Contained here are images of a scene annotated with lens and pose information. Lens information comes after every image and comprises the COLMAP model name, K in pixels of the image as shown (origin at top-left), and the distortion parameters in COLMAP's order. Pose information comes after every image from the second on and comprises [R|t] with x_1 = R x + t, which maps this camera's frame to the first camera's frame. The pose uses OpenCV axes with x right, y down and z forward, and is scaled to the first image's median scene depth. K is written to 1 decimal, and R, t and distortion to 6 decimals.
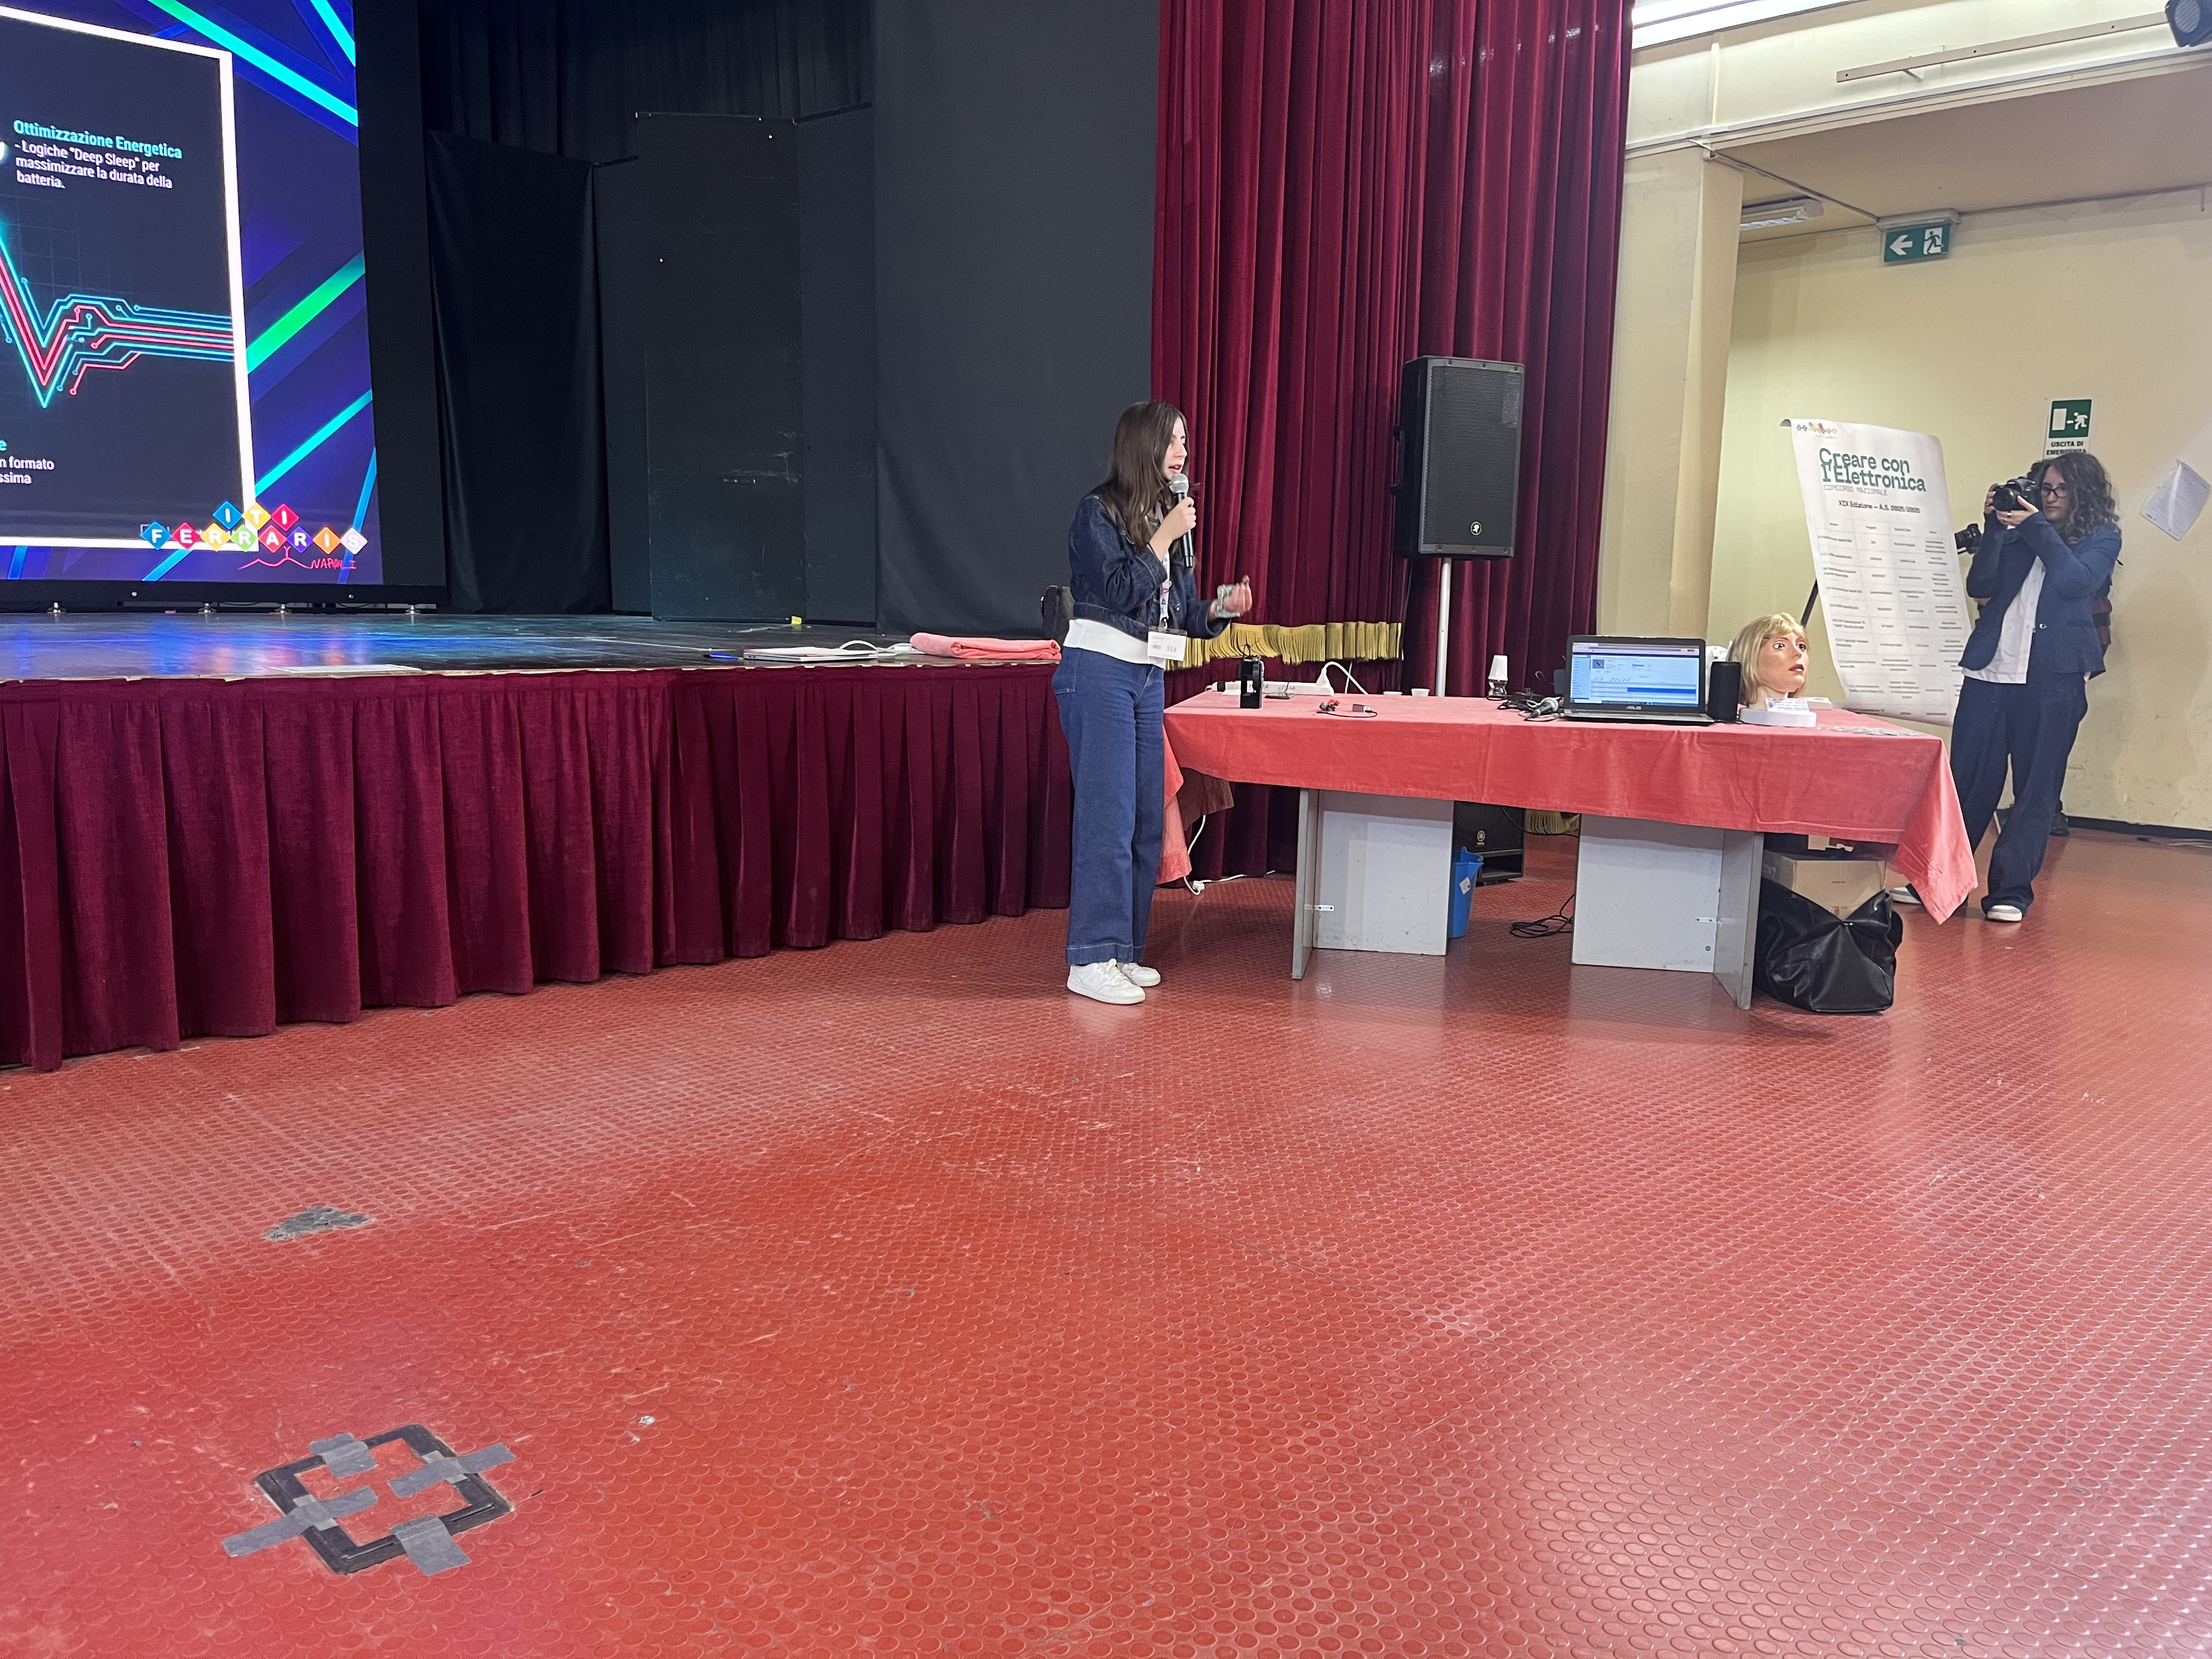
lens RADIAL K [[1669.6, 0, 1121.9], [0, 1669.6, 838.3], [0, 0, 1]] dist [0.066639, -0.086538]
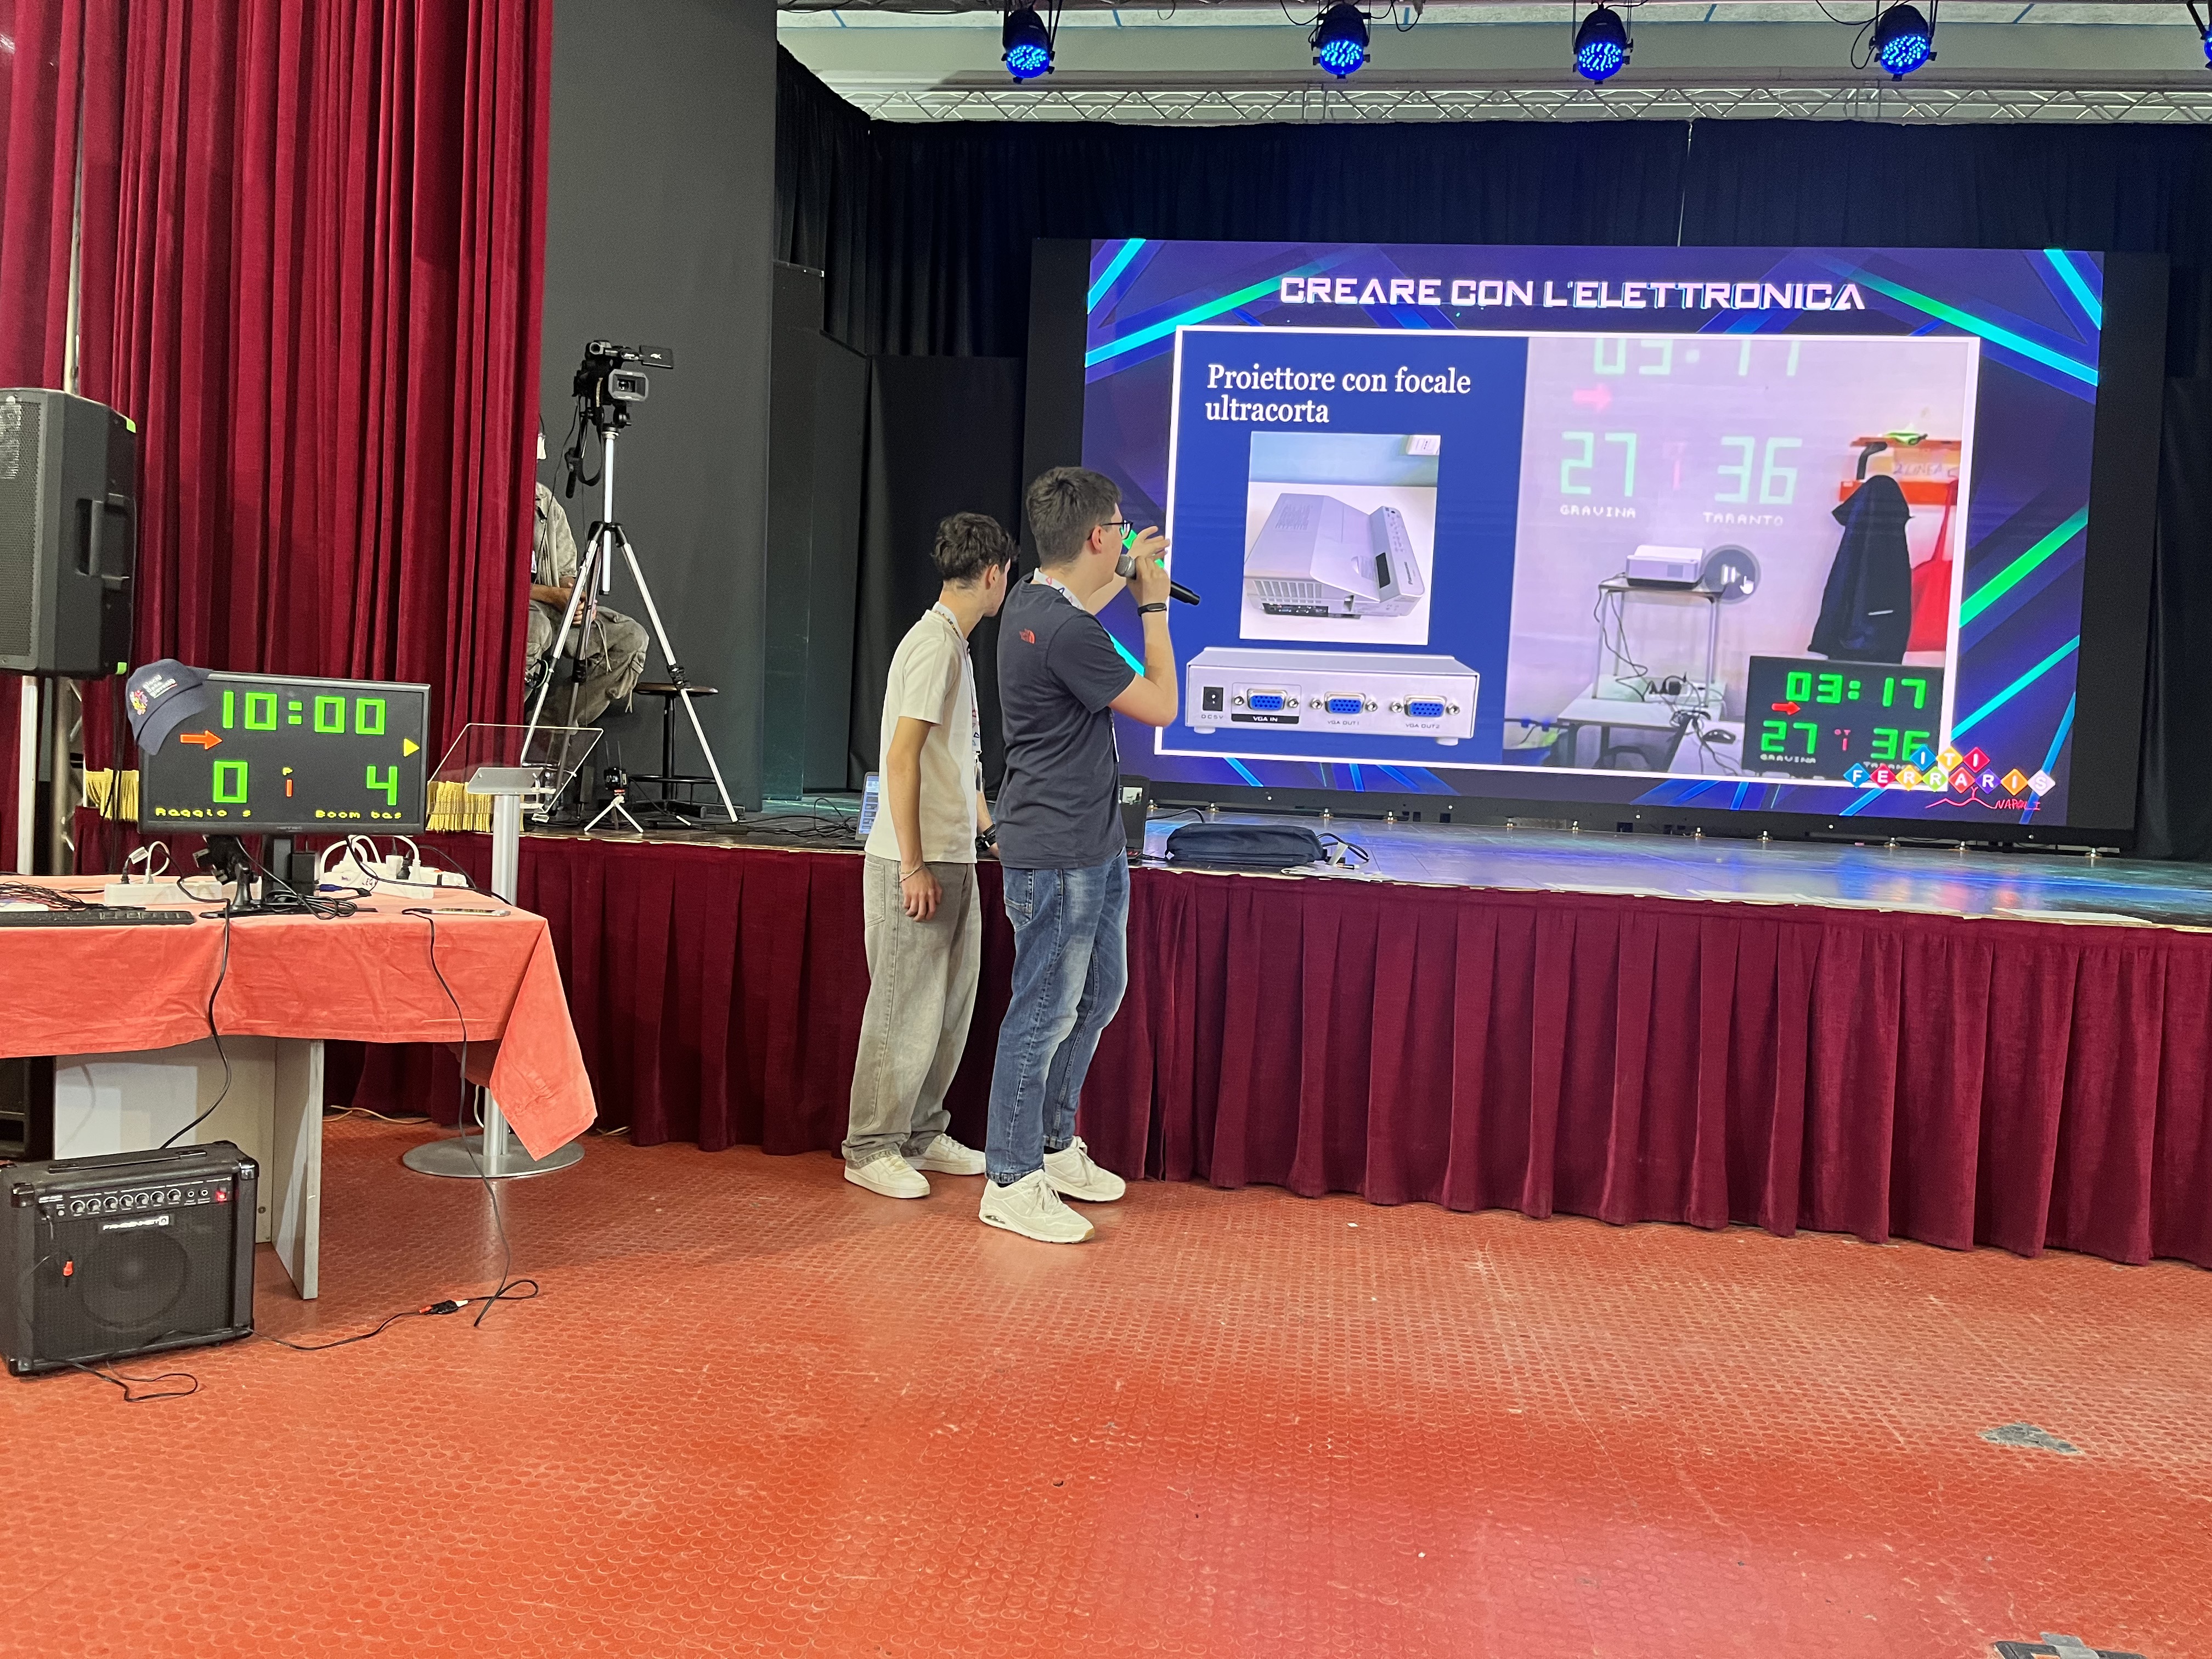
lens RADIAL K [[1669.6, 0, 1111.2], [0, 1669.6, 841.9], [0, 0, 1]] dist [0.066639, -0.086538]
pose [[0.621399, 0.050780, -0.781847, -0.021431], [-0.153696, 0.986409, -0.058089, 0.007772], [0.768271, 0.156263, 0.620759, -0.135688]]
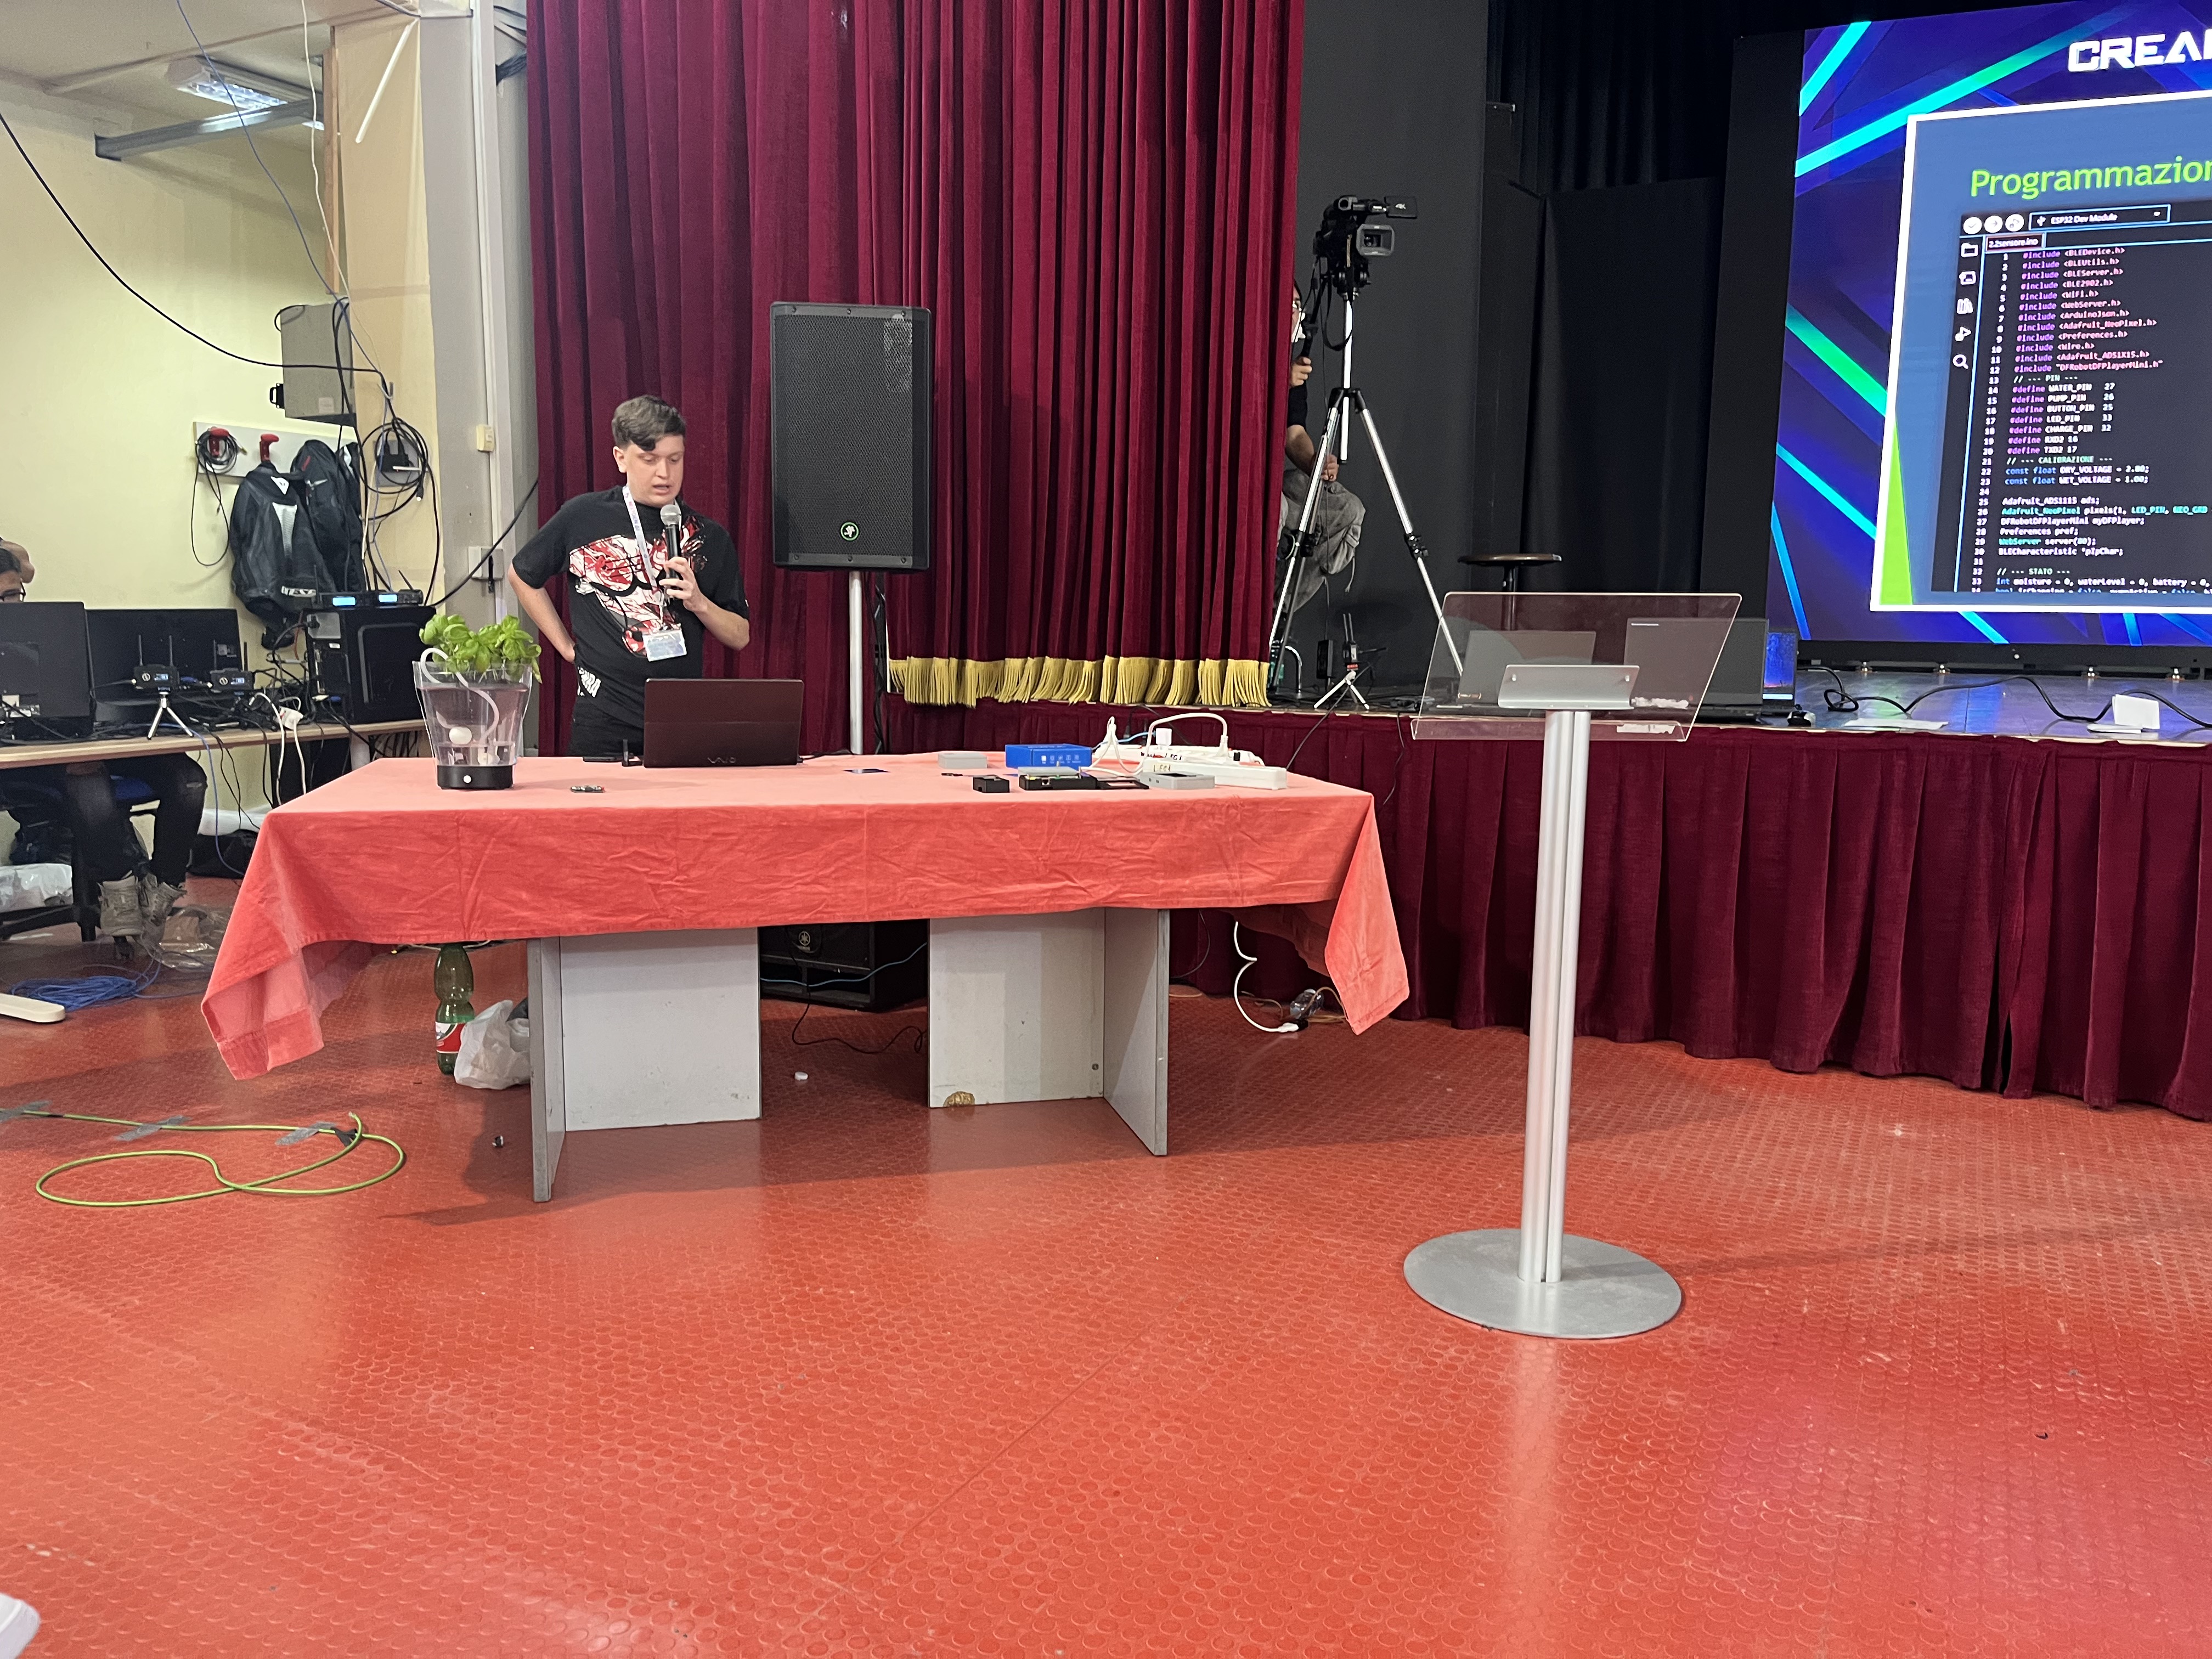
lens RADIAL K [[1669.6, 0, 1125.7], [0, 1669.6, 841.3], [0, 0, 1]] dist [0.066639, -0.086538]
pose [[0.332929, 0.112055, -0.936270, -0.142937], [-0.149322, 0.986651, 0.064987, 0.033023], [0.931054, 0.118170, 0.345217, -0.239417]]
